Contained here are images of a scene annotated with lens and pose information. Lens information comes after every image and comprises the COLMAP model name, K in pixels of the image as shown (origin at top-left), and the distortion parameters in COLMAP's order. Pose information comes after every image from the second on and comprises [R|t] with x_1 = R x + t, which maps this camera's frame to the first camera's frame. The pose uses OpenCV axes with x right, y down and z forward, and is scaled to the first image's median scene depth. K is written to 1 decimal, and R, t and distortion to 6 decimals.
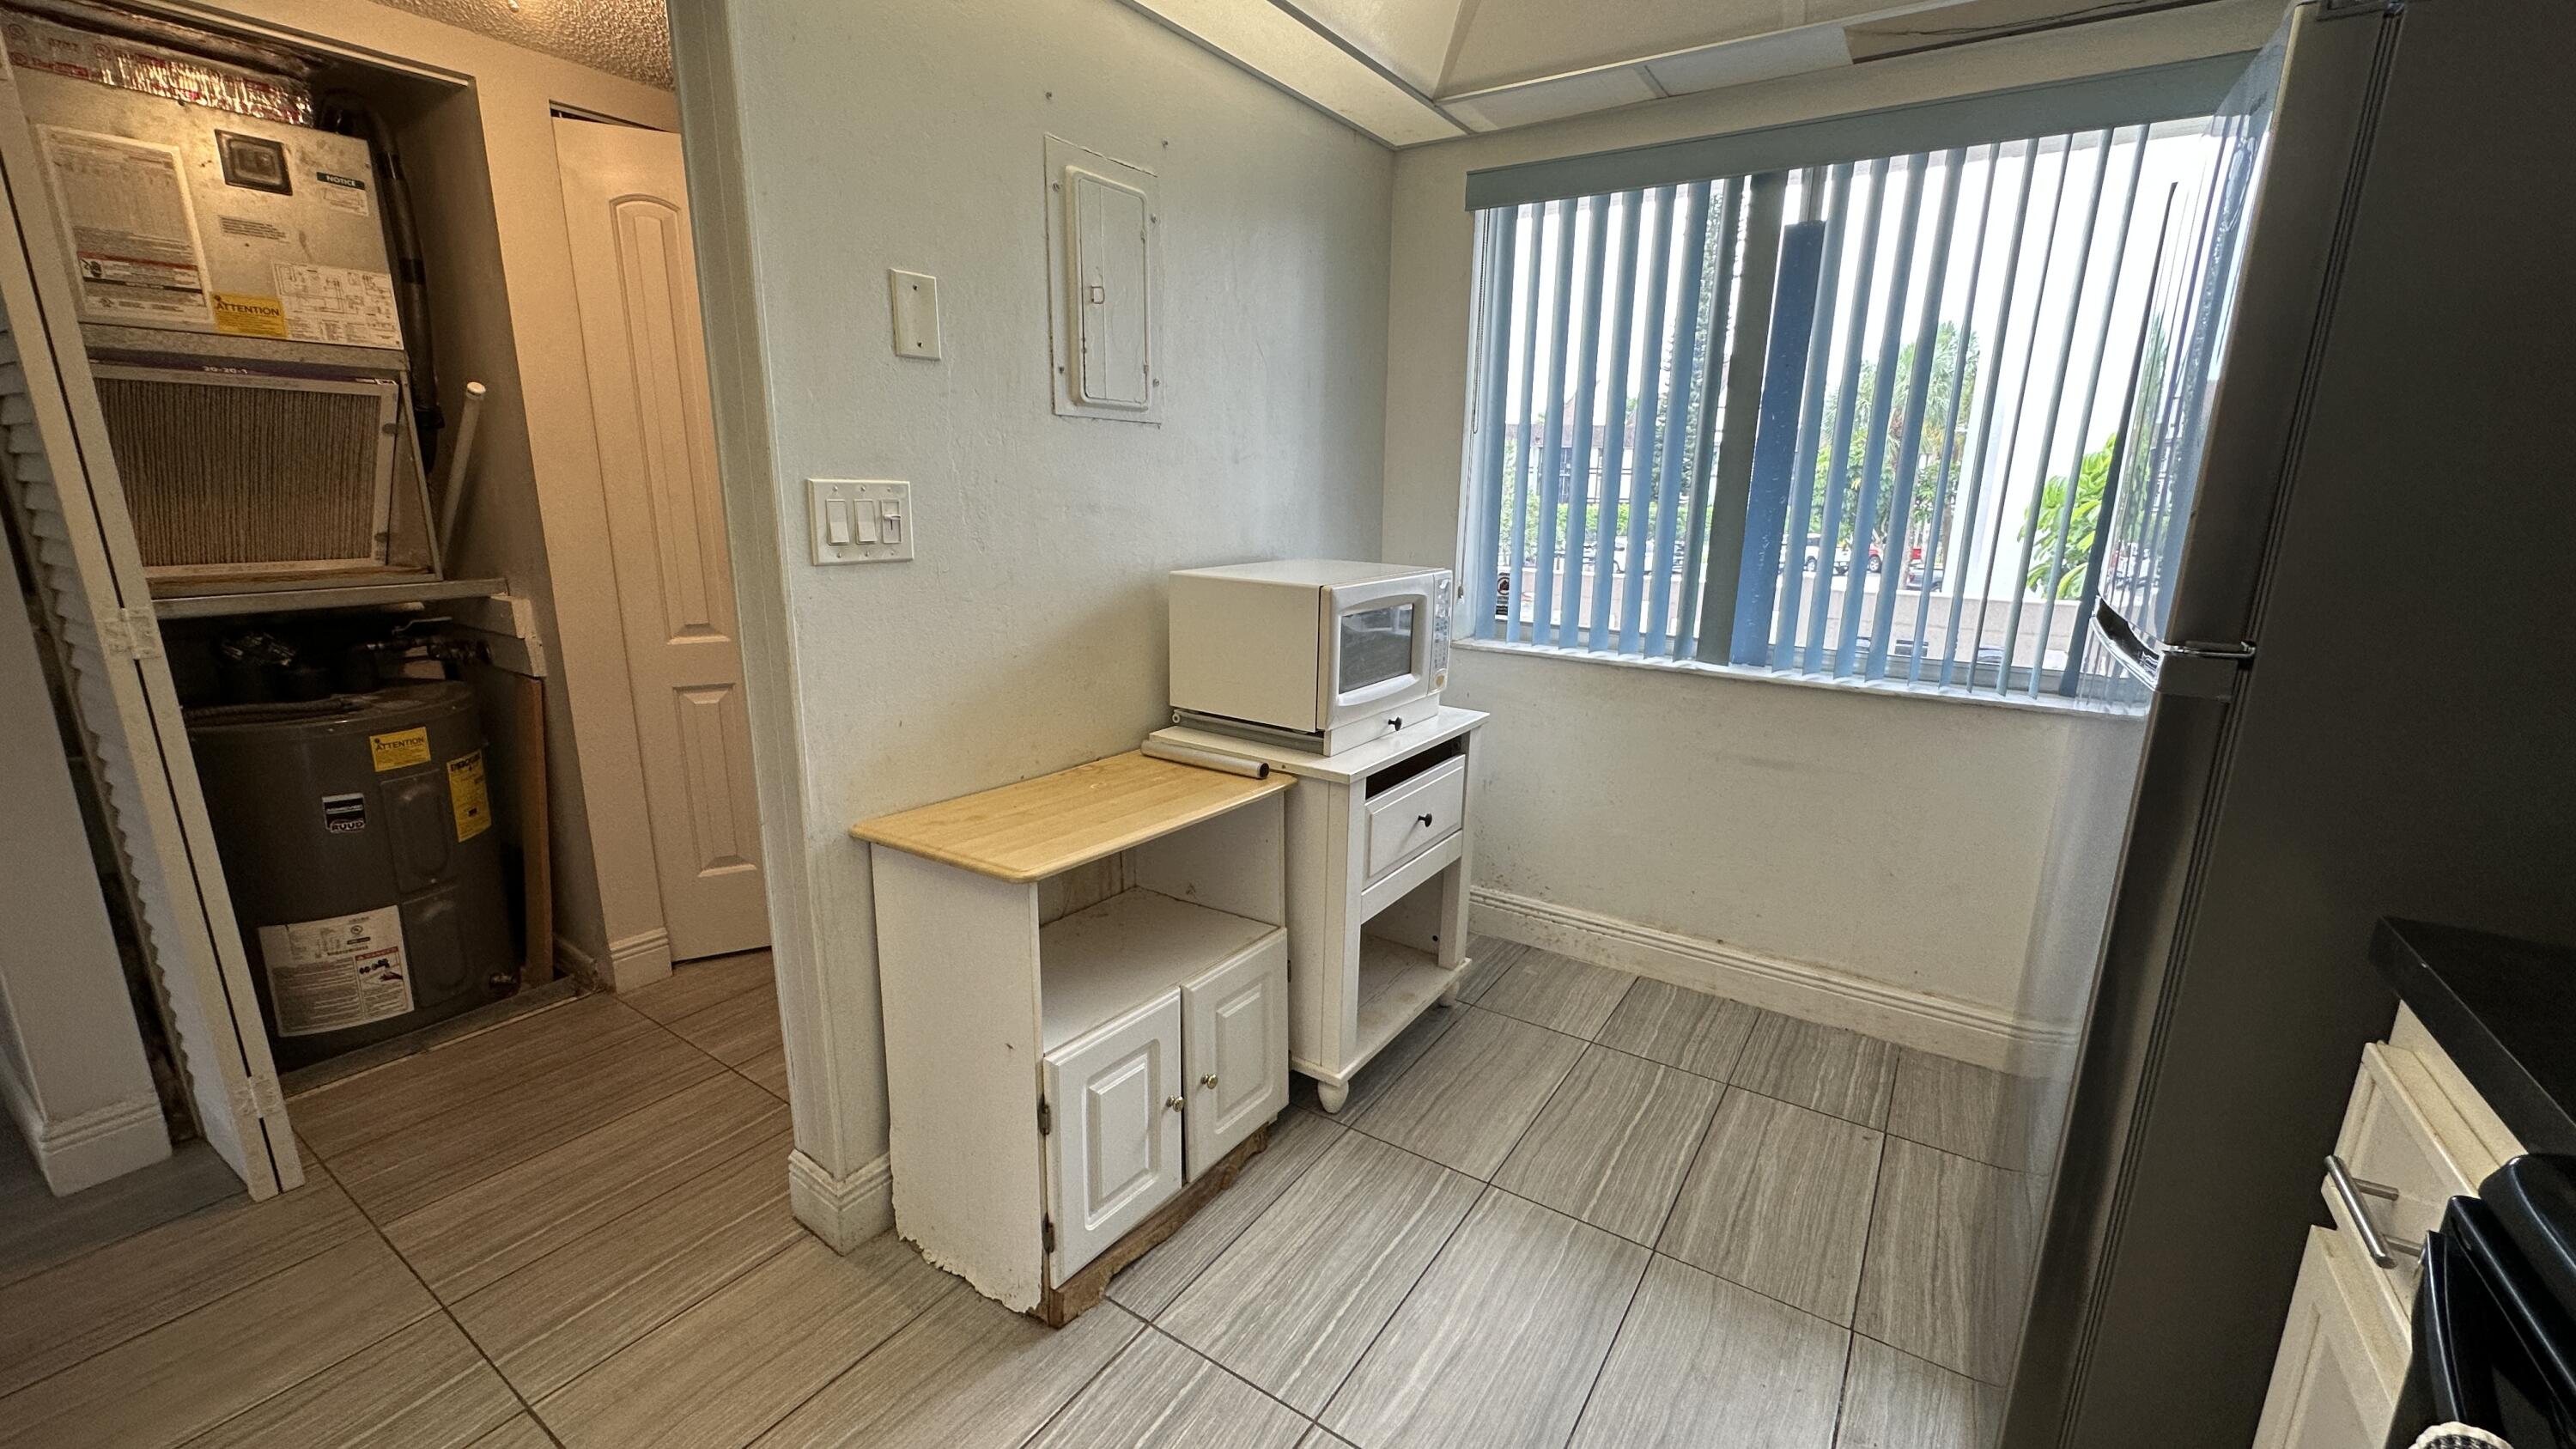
lens RADIAL K [[1029.1, 0, 1291.0], [0, 1029.1, 718.9], [0, 0, 1]] dist [-0.002217, 0.000118]
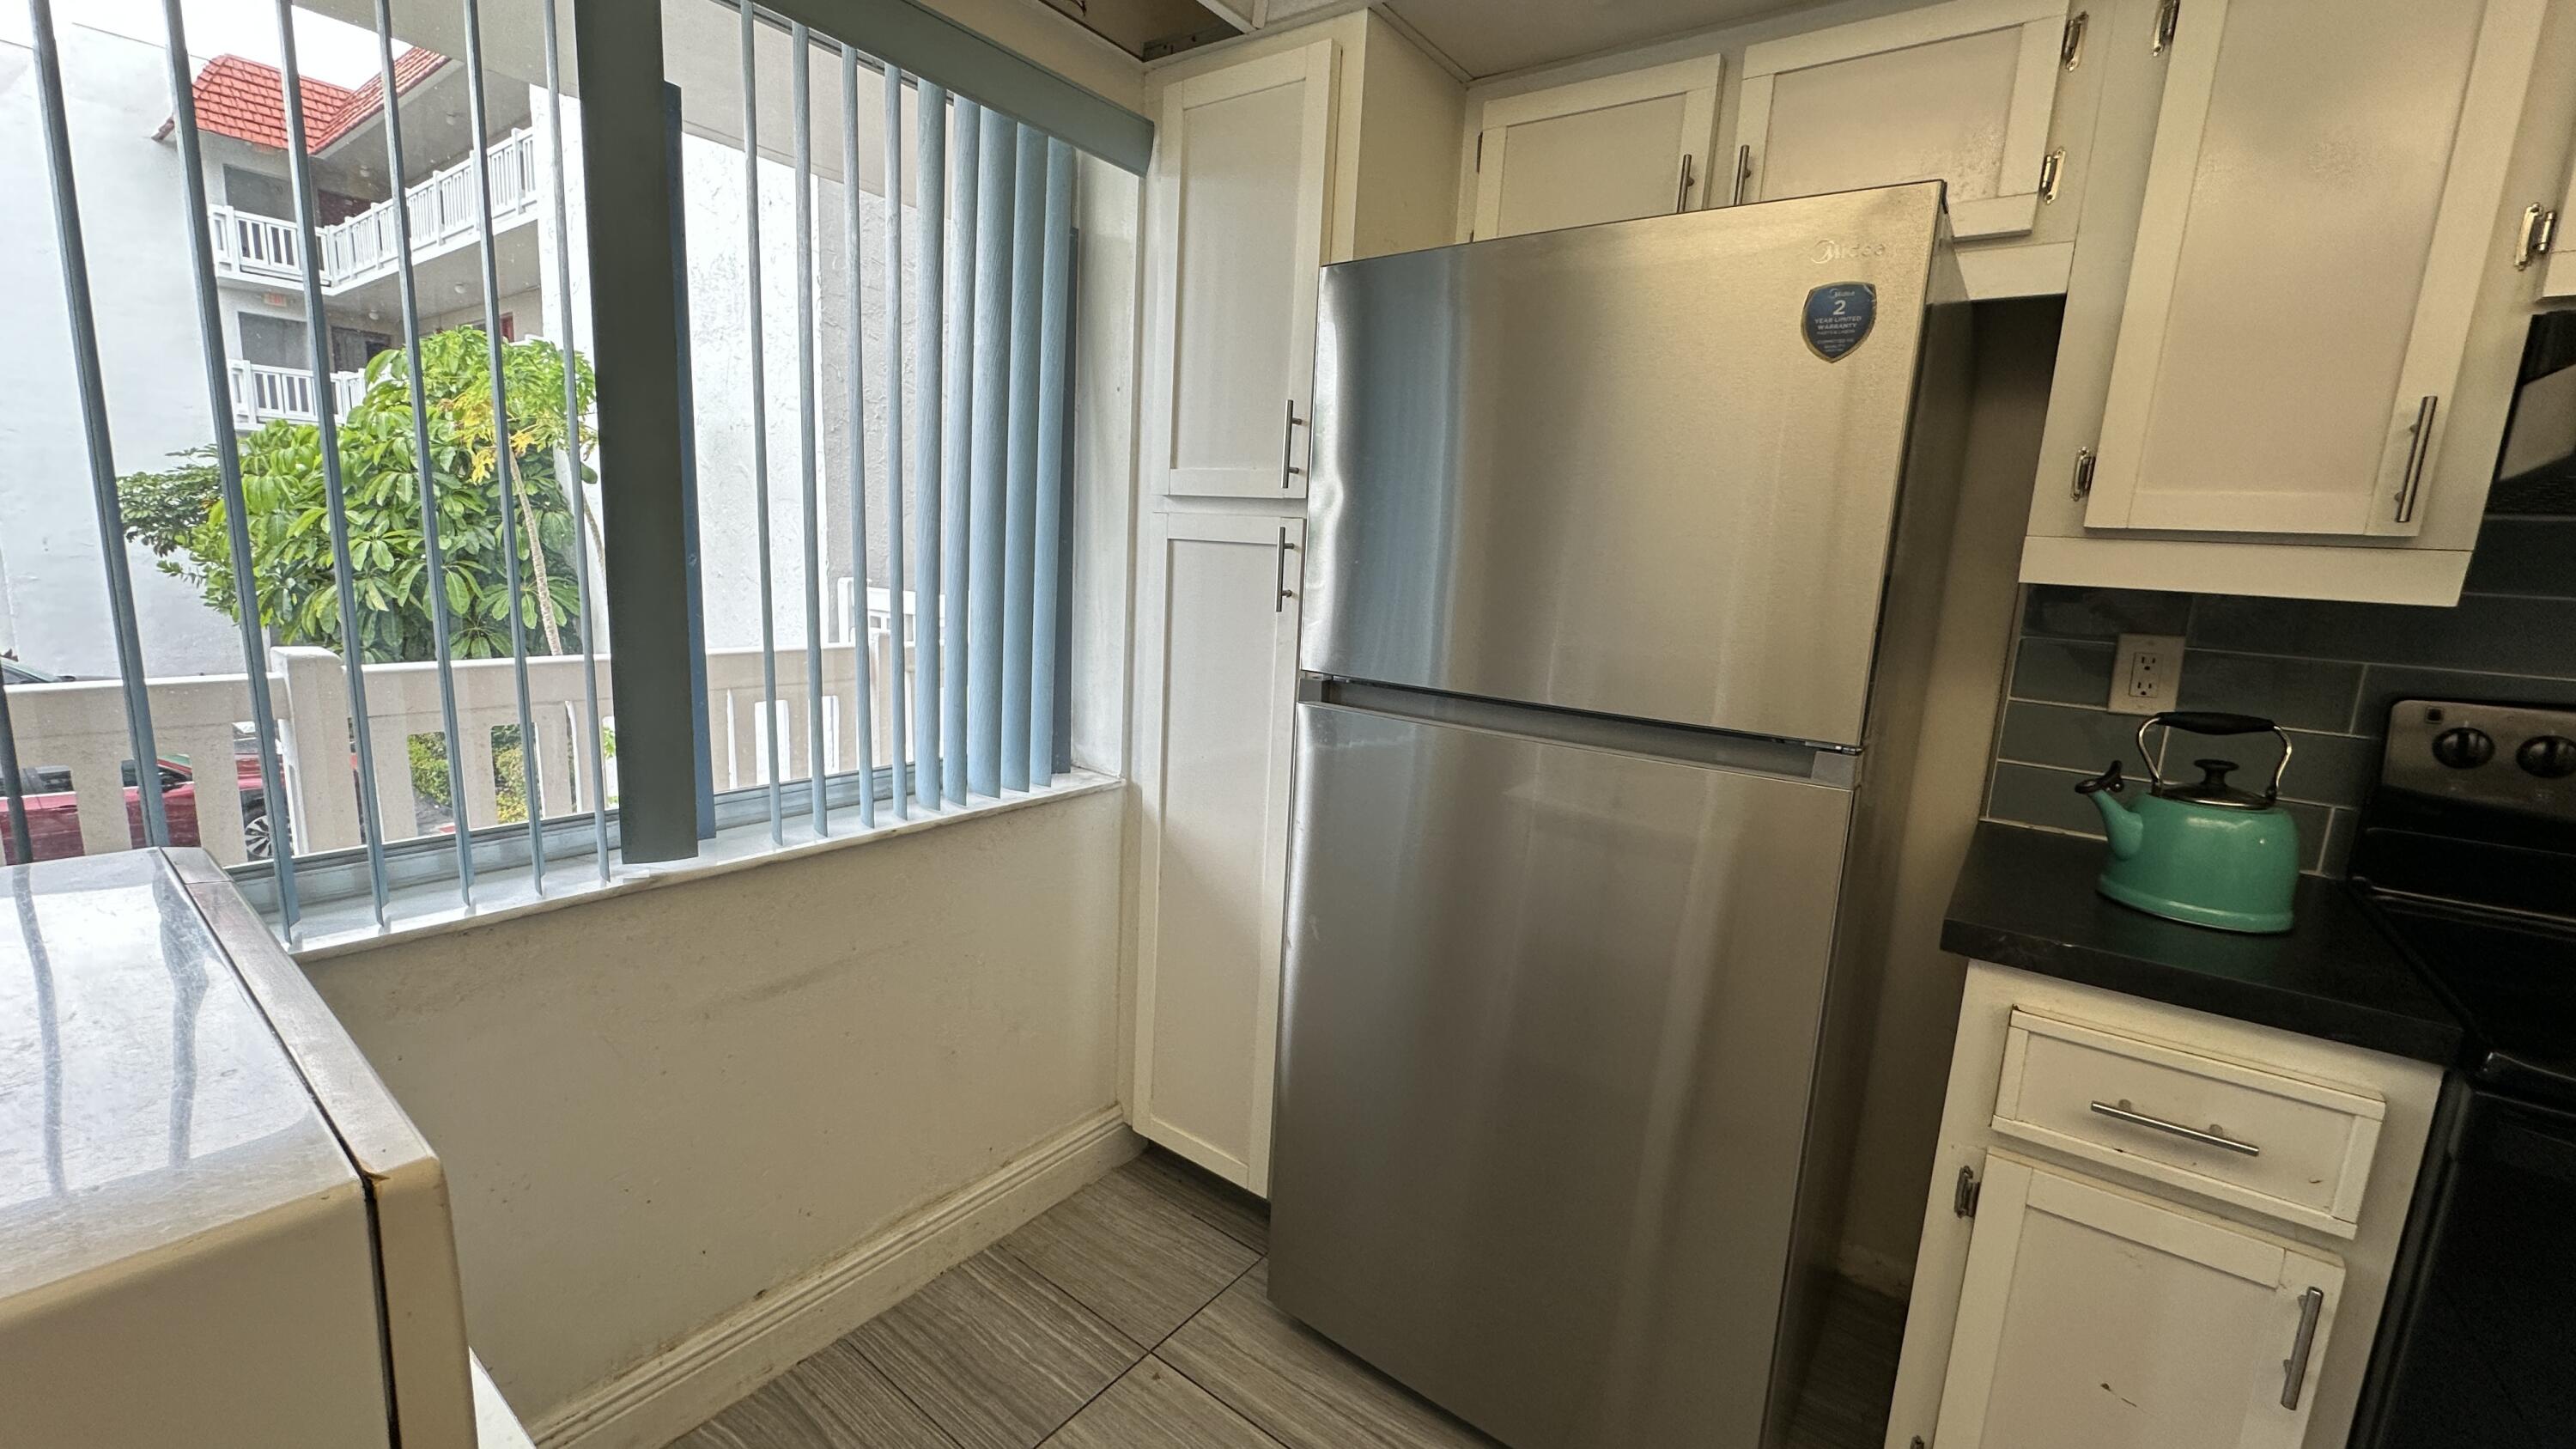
lens RADIAL K [[1029.1, 0, 1289.6], [0, 1029.1, 735.1], [0, 0, 1]] dist [-0.002217, 0.000118]
pose [[0.056413, -0.195921, 0.978996, -0.089863], [0.175961, 0.967160, 0.183412, -0.160310], [-0.982779, 0.161918, 0.089035, 0.622565]]
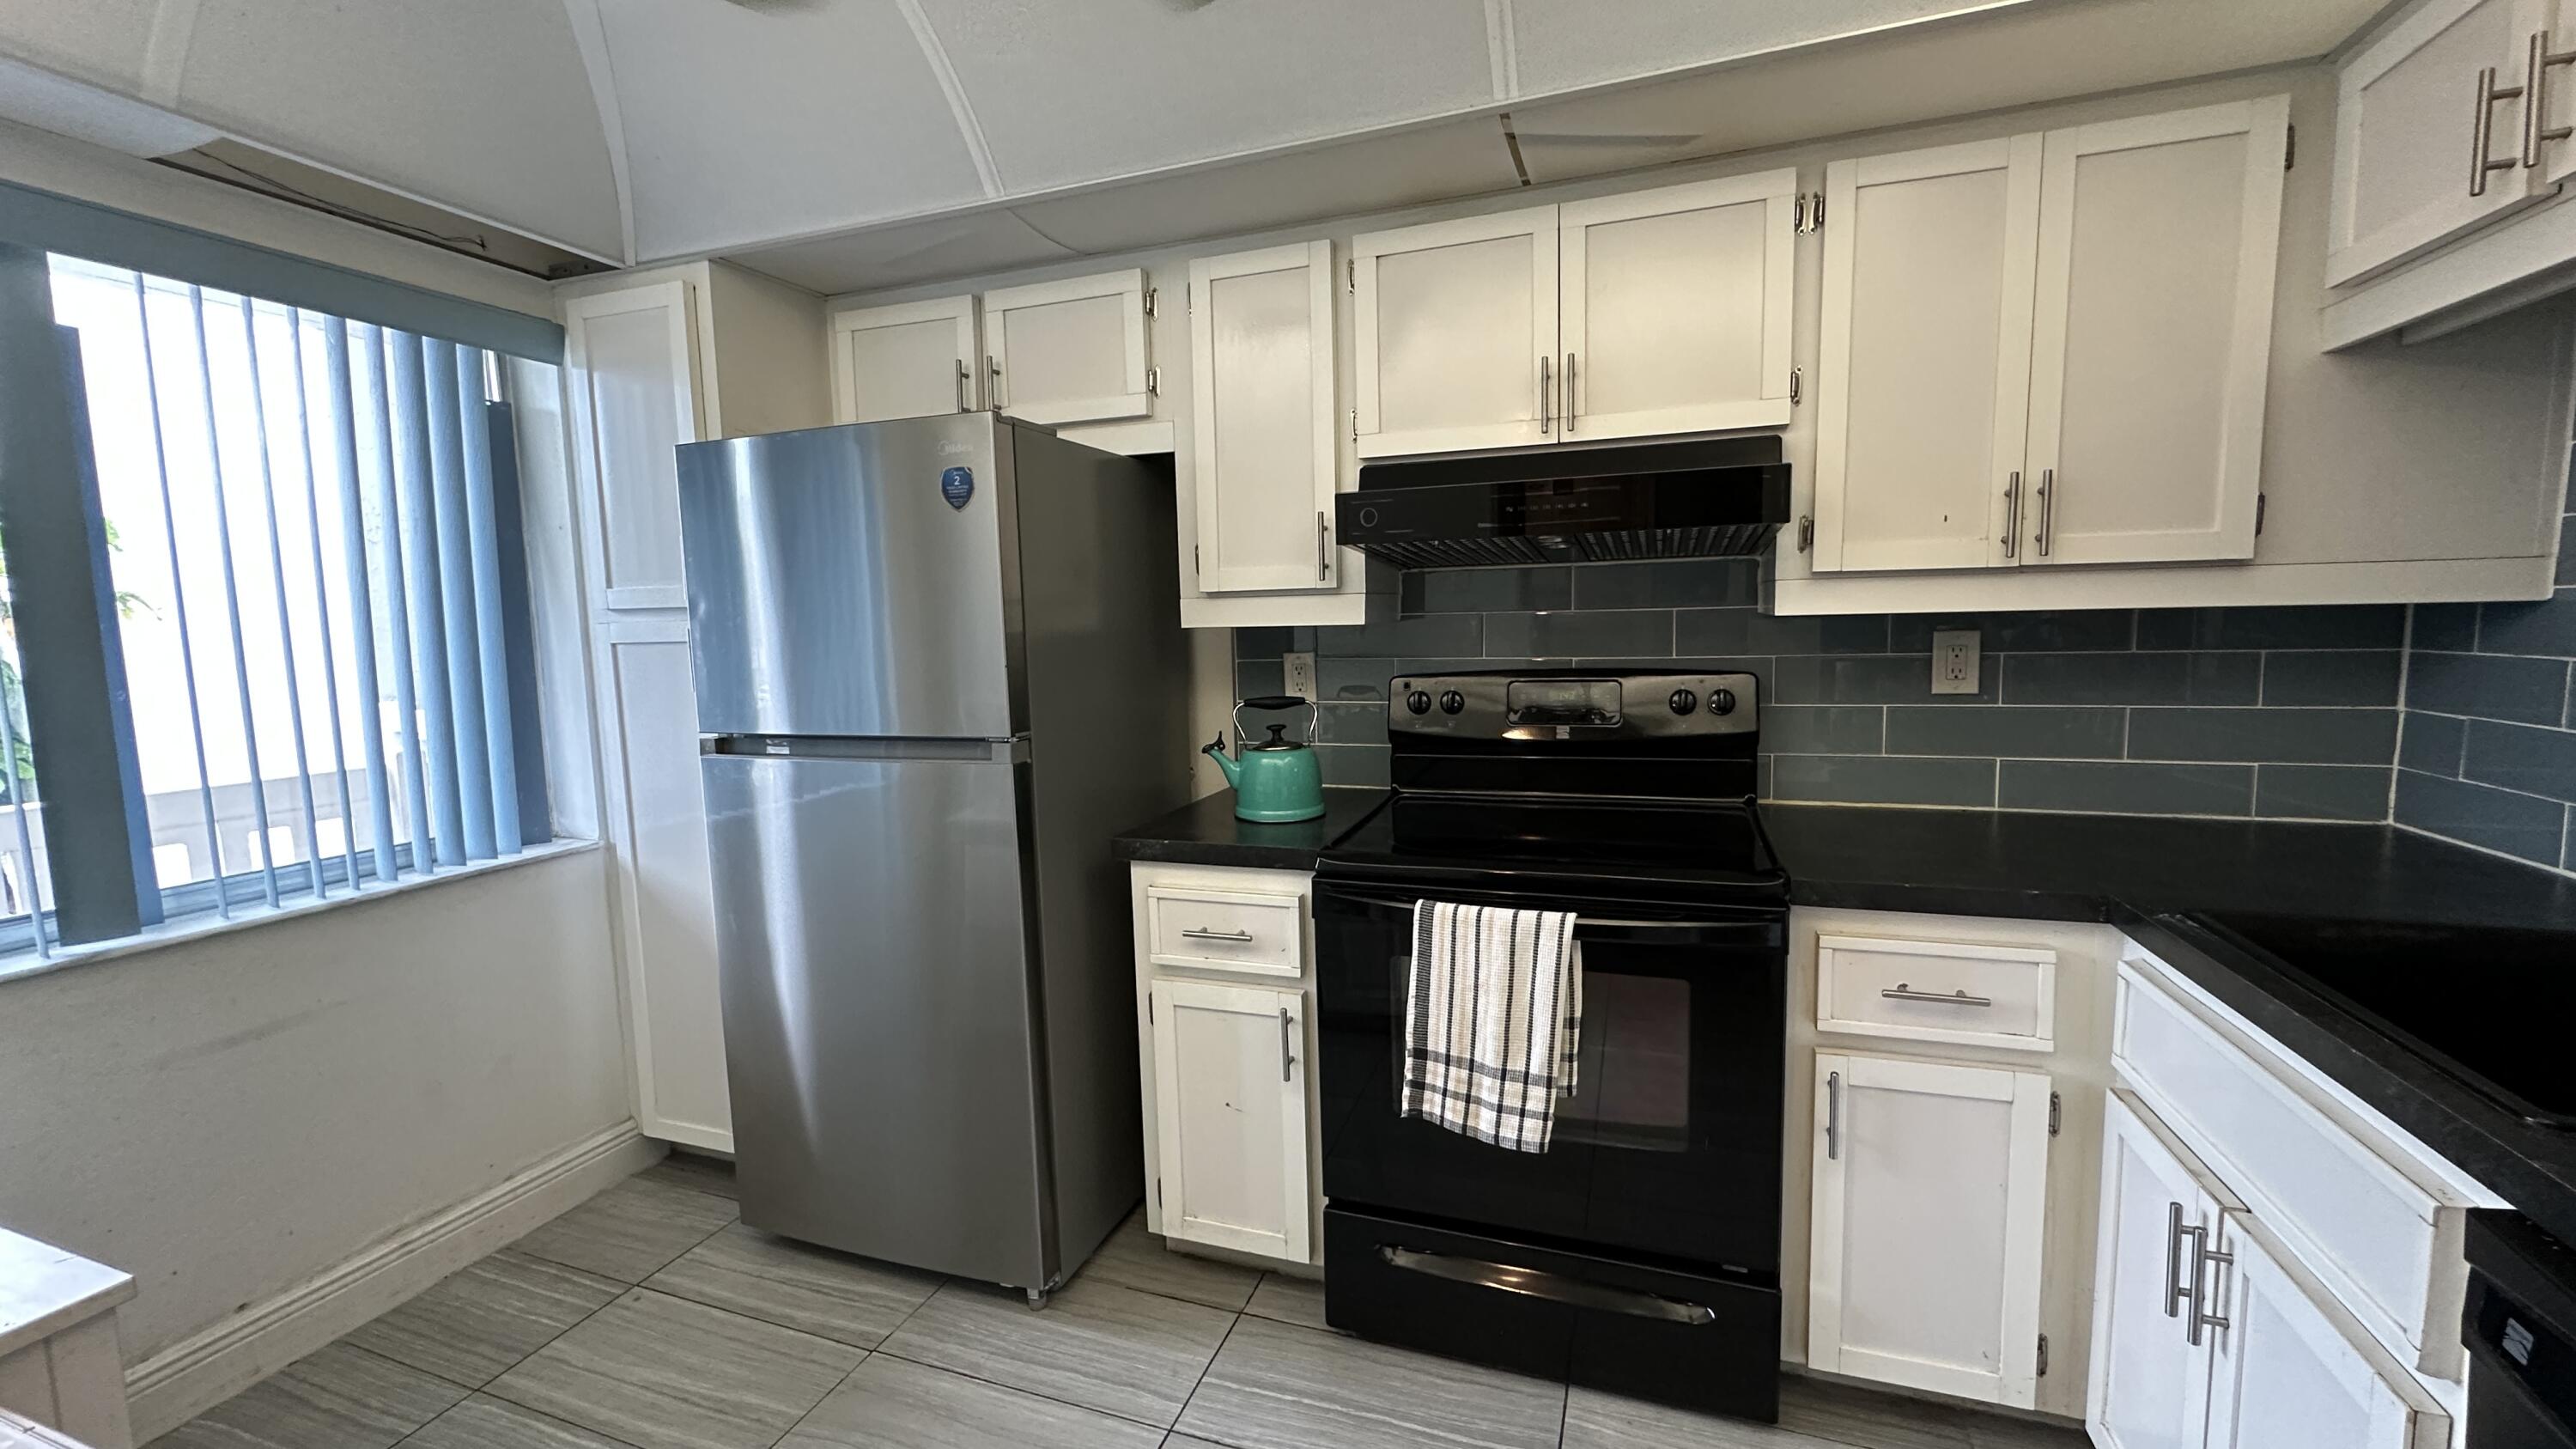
lens RADIAL K [[1029.1, 0, 1296.9], [0, 1029.1, 729.4], [0, 0, 1]] dist [-0.002217, 0.000118]
pose [[-0.236731, -0.119965, 0.964140, -0.403766], [0.241584, 0.953913, 0.178010, -0.117448], [-0.941061, 0.275061, -0.196839, 0.366762]]
